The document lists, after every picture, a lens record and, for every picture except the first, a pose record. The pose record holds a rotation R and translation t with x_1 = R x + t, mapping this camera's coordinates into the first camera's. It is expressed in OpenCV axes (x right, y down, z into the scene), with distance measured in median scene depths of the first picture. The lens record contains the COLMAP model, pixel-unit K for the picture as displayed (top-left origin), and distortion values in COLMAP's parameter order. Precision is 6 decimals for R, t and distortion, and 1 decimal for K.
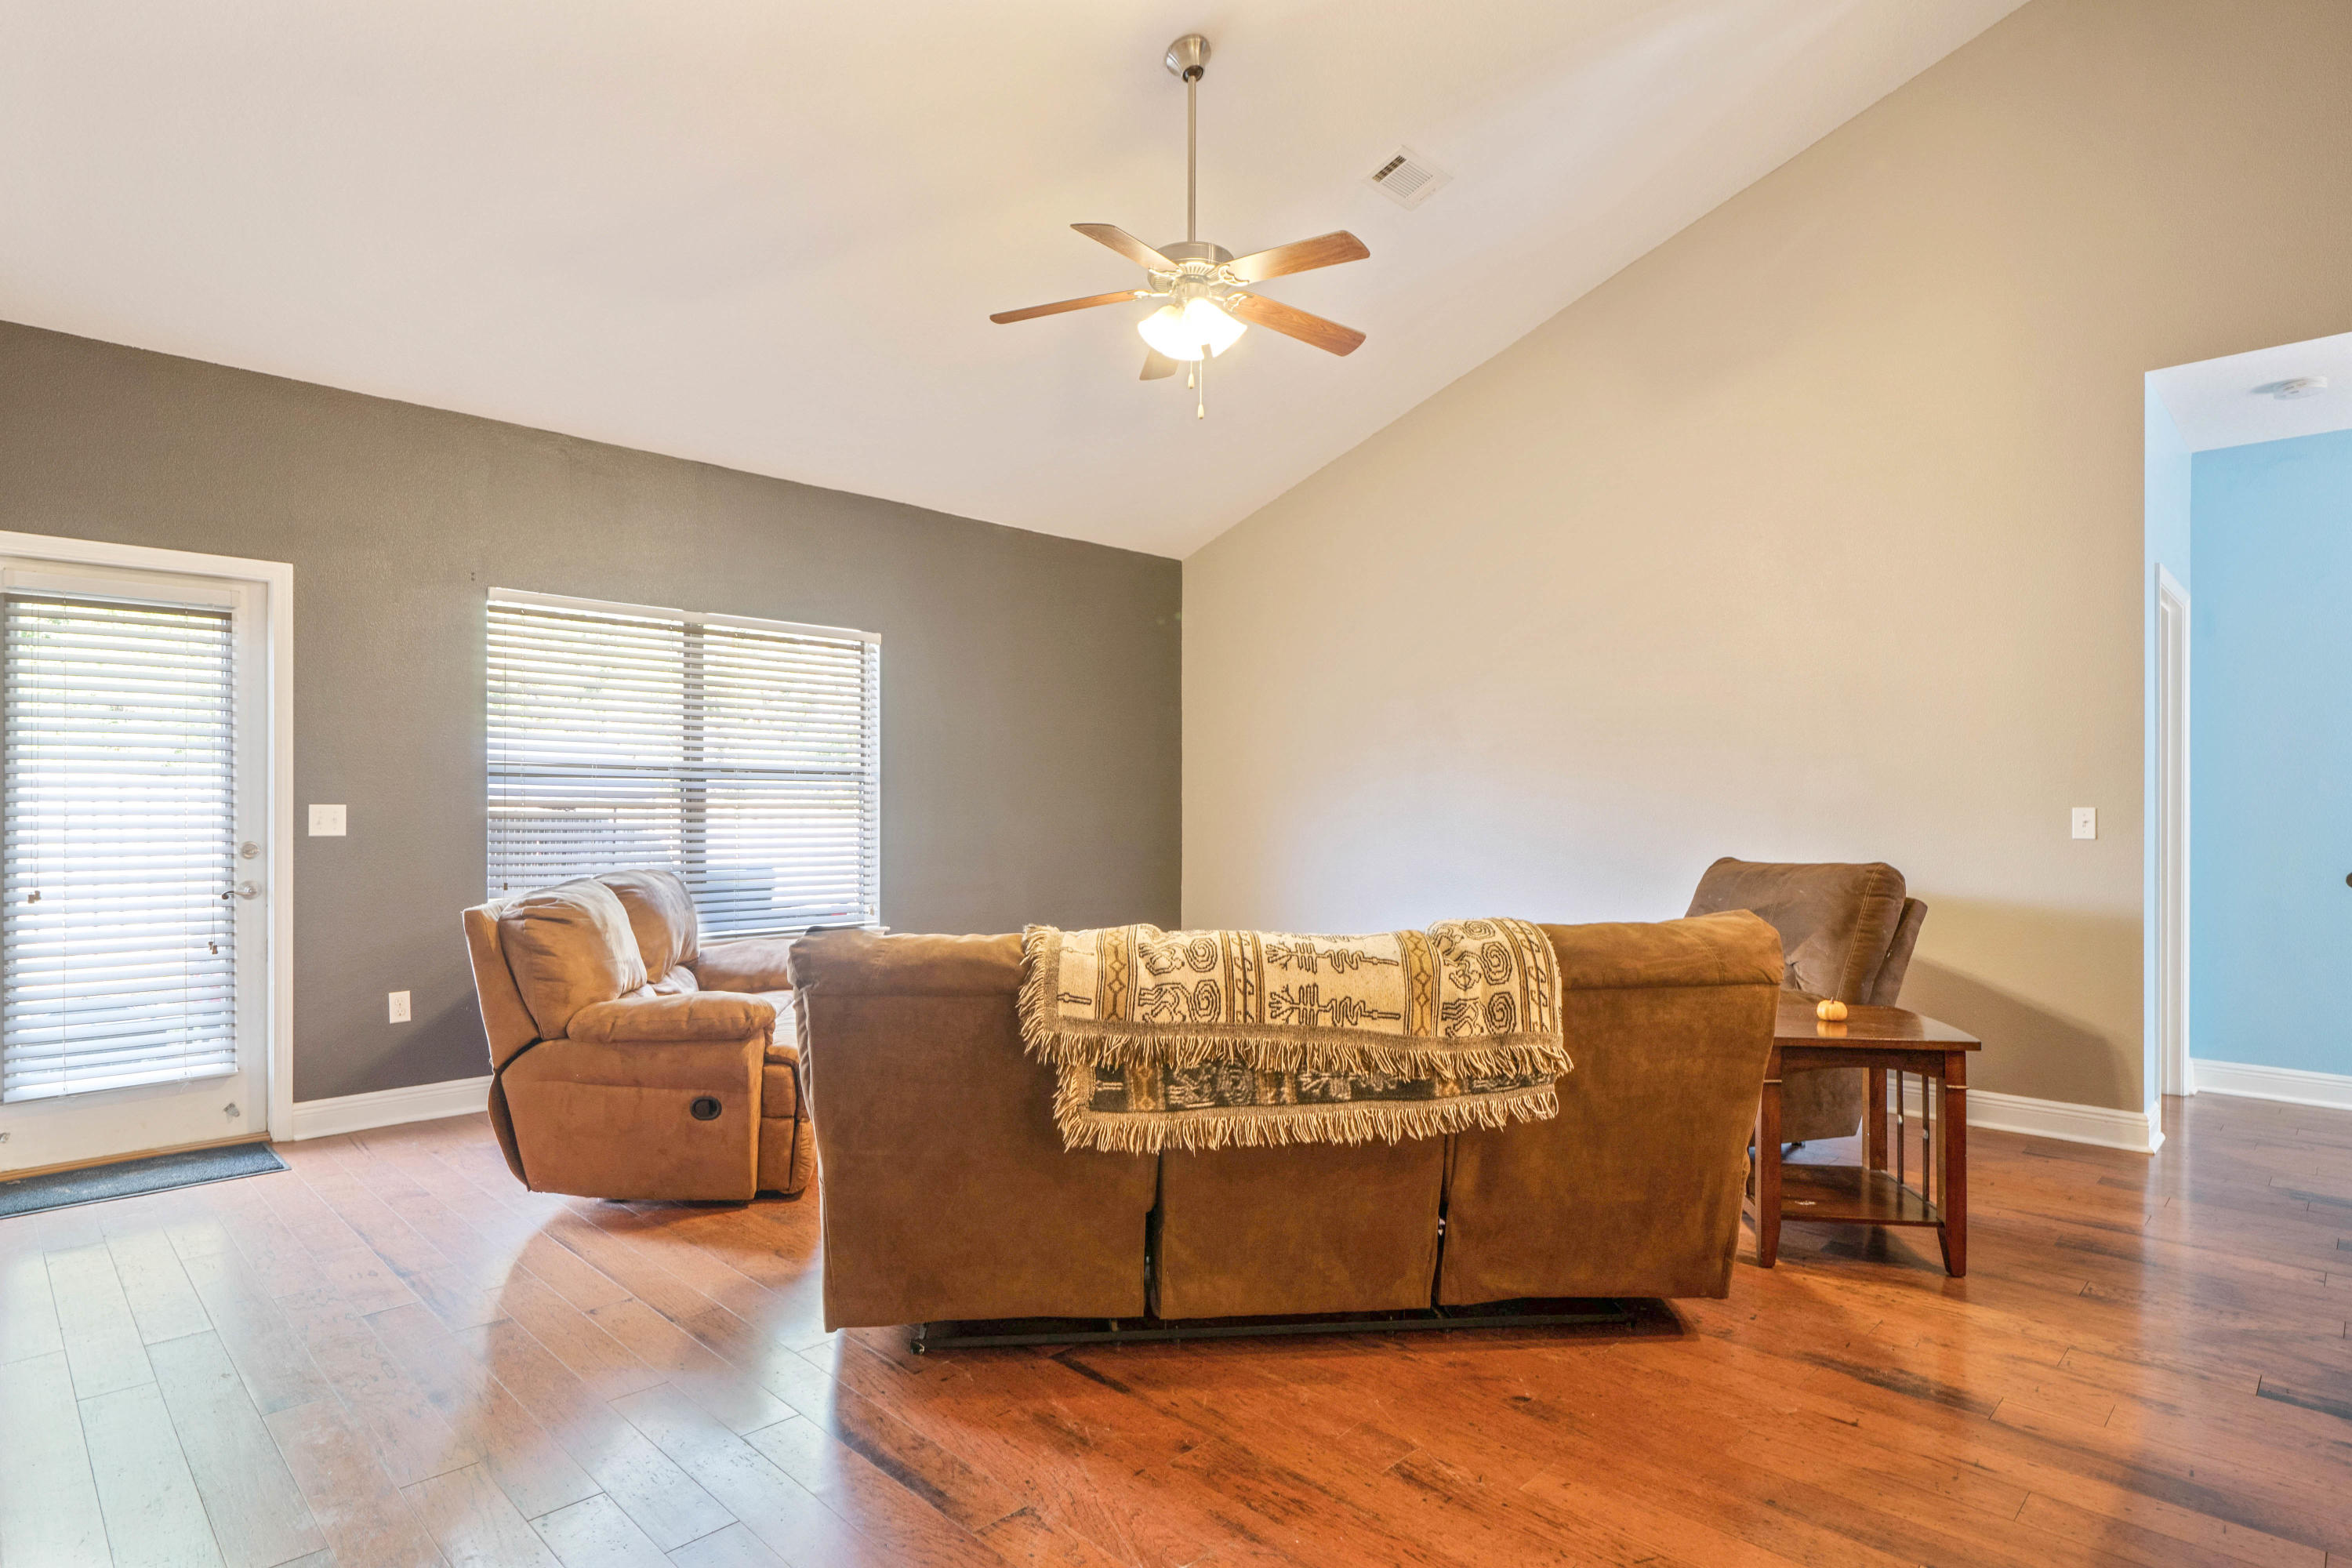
lens RADIAL K [[1235.1, 0, 1160.1], [0, 1235.1, 801.4], [0, 0, 1]] dist [-0.002708, -0.000965]
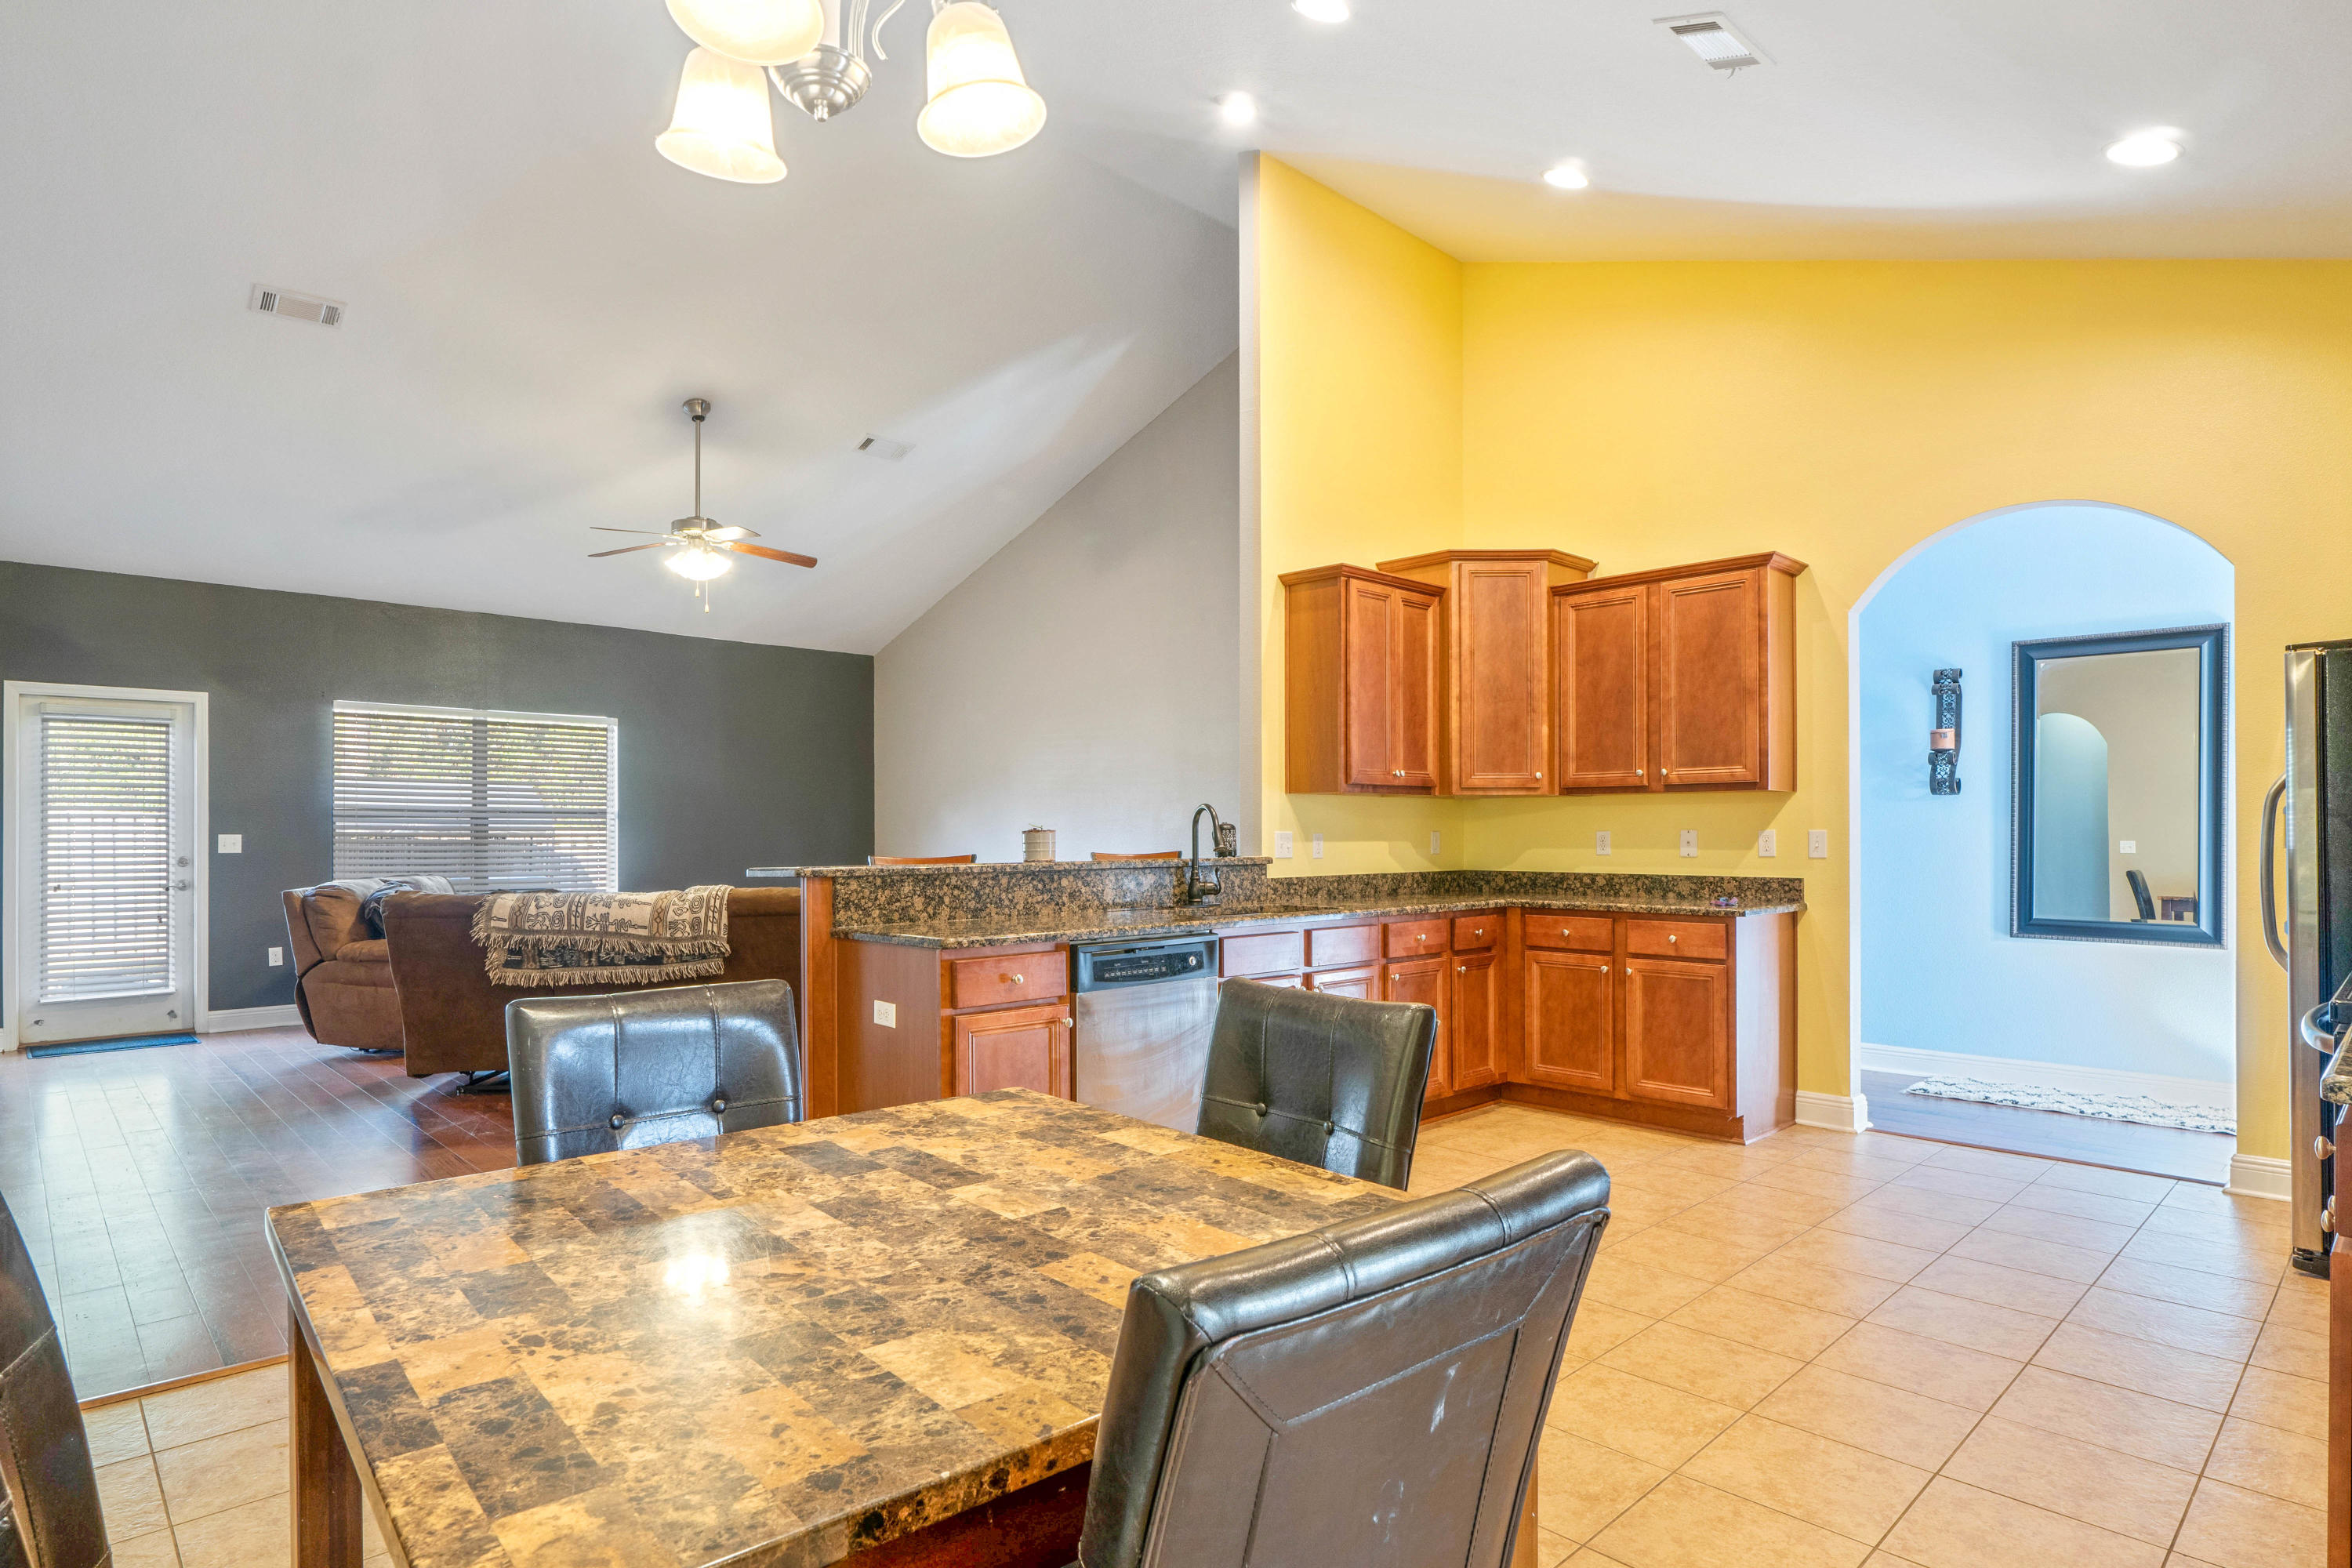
lens RADIAL K [[1240.5, 0, 1169.7], [0, 1240.5, 826.5], [0, 0, 1]] dist [-0.002375, -0.000720]
pose [[0.999782, -0.002202, -0.020747, 0.806537], [0.002122, 0.999990, -0.003891, 0.001171], [0.020756, 0.003846, 0.999777, -0.832571]]
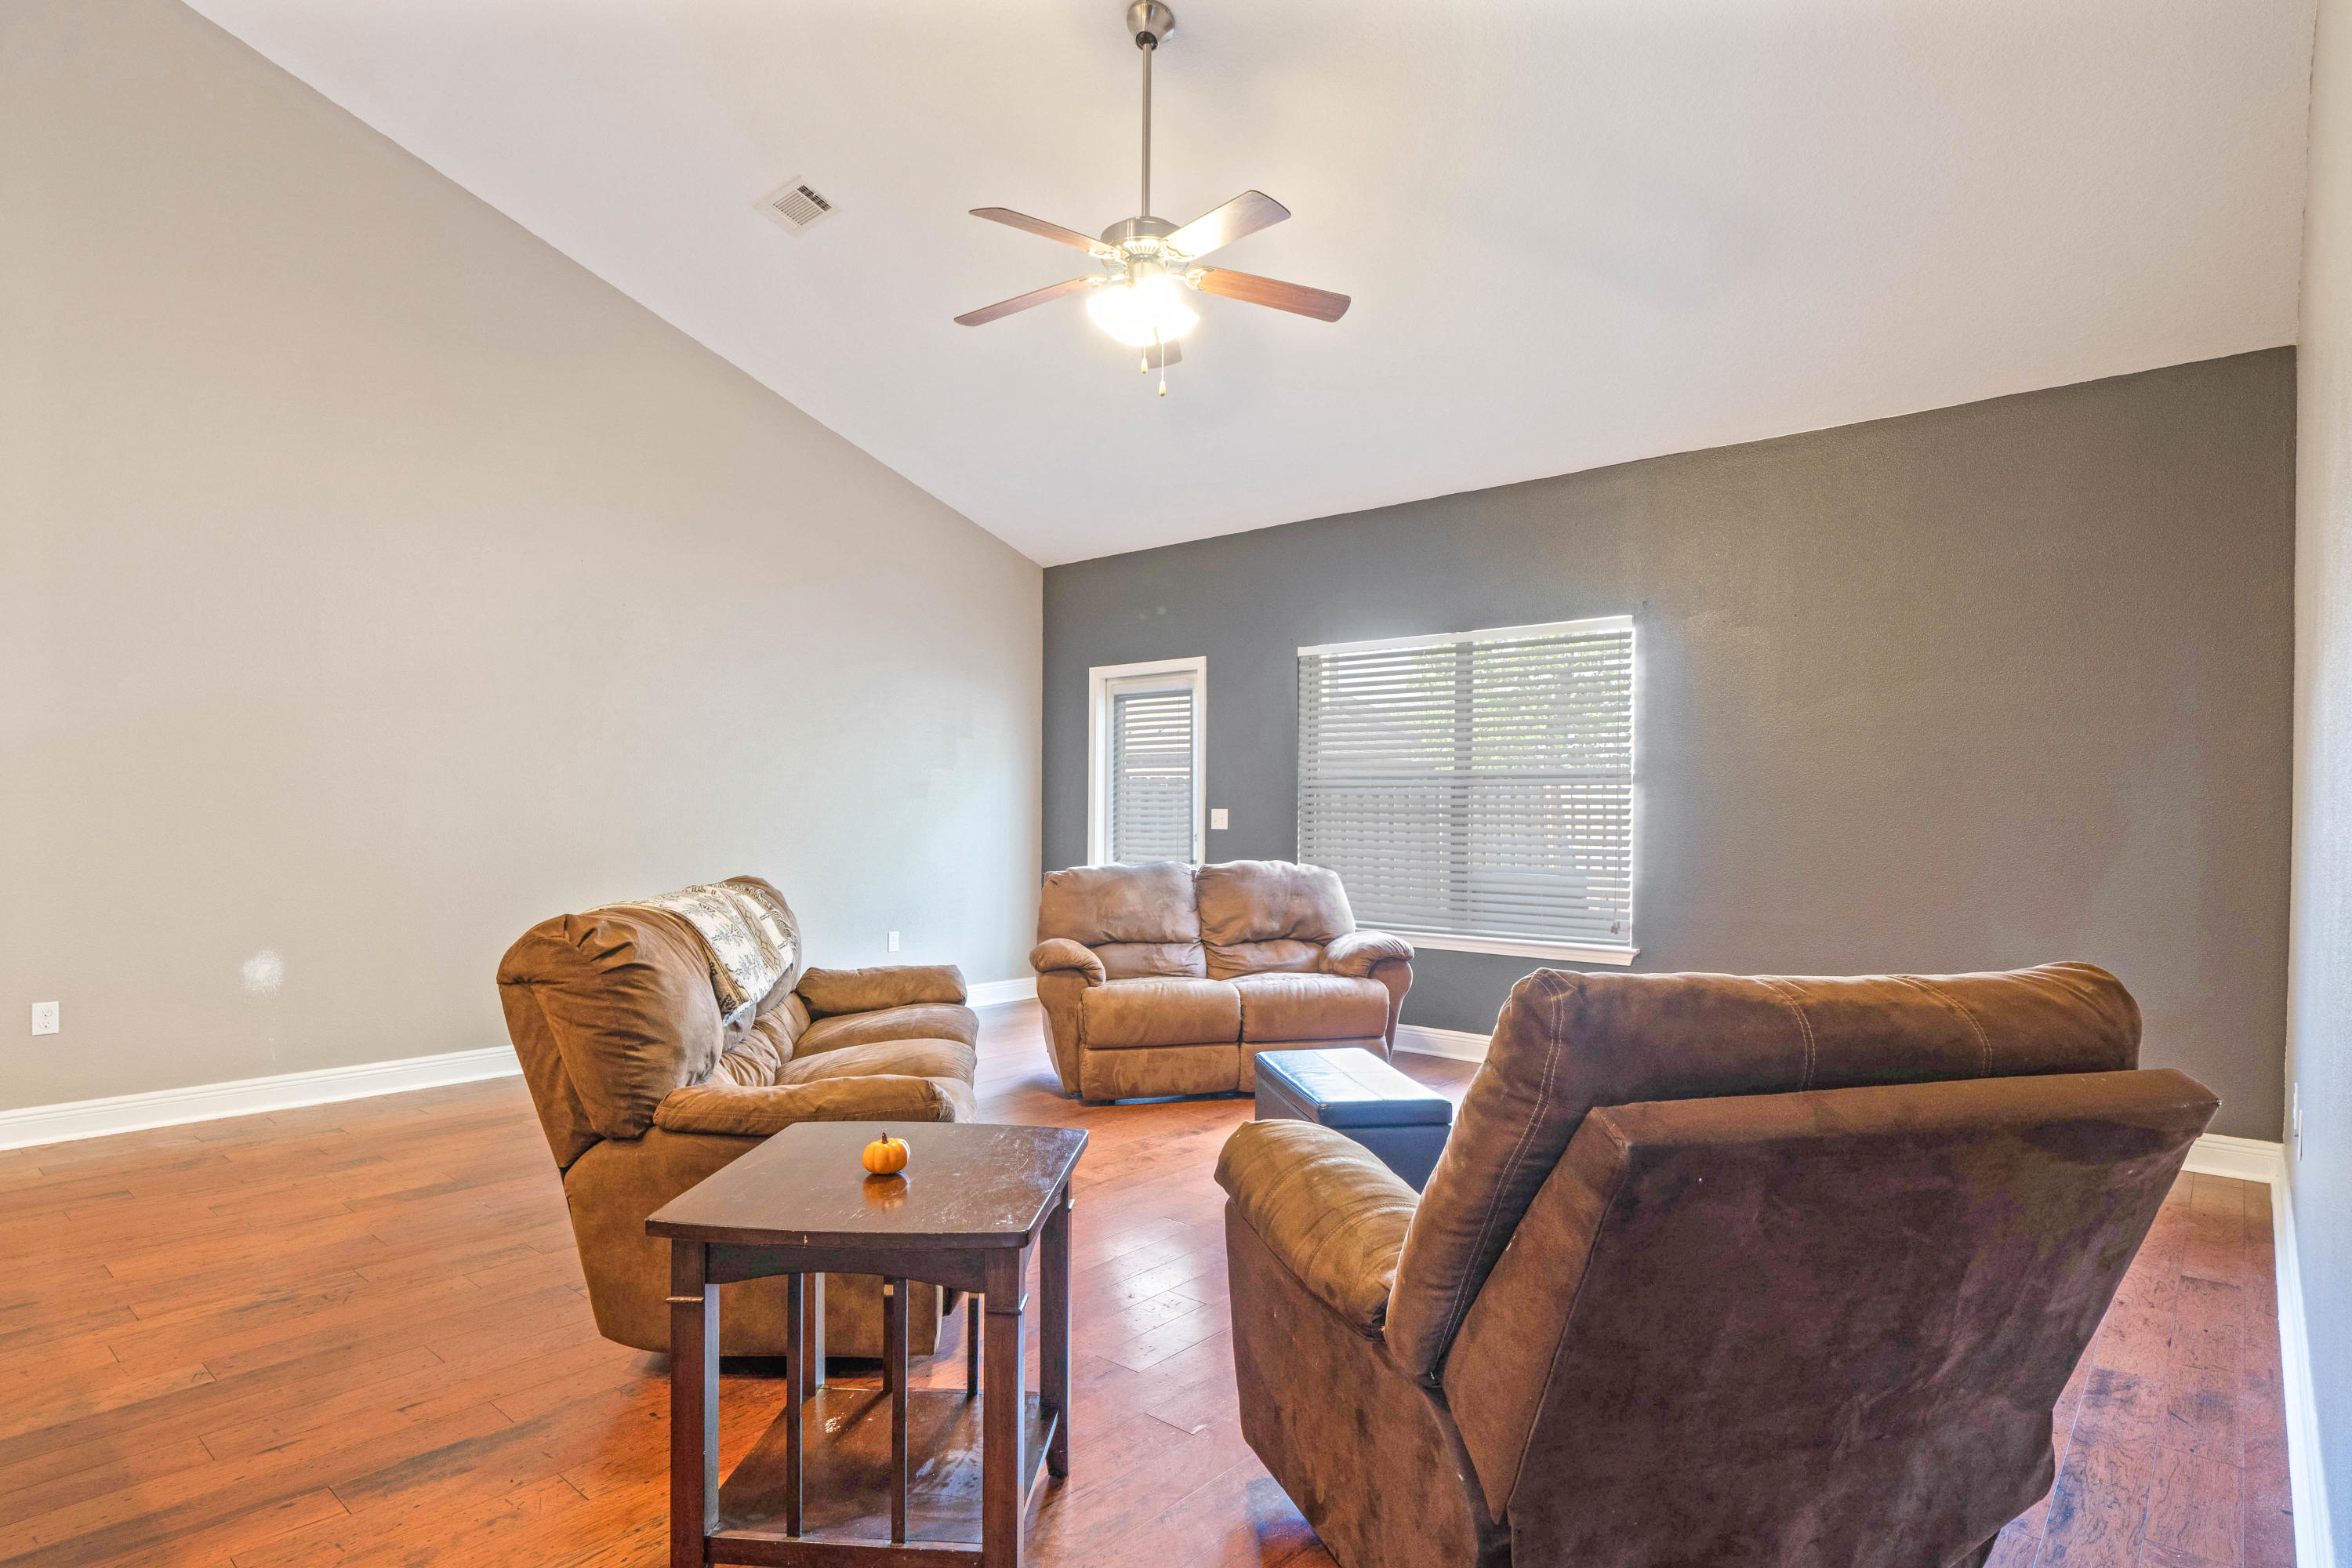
lens RADIAL K [[1235.1, 0, 1160.1], [0, 1235.1, 801.4], [0, 0, 1]] dist [-0.002708, -0.000965]
pose [[0.081597, -0.008997, -0.996625, 1.062671], [-0.003681, 0.999950, -0.009329, 0.010378], [0.996659, 0.004430, 0.081560, 1.004039]]
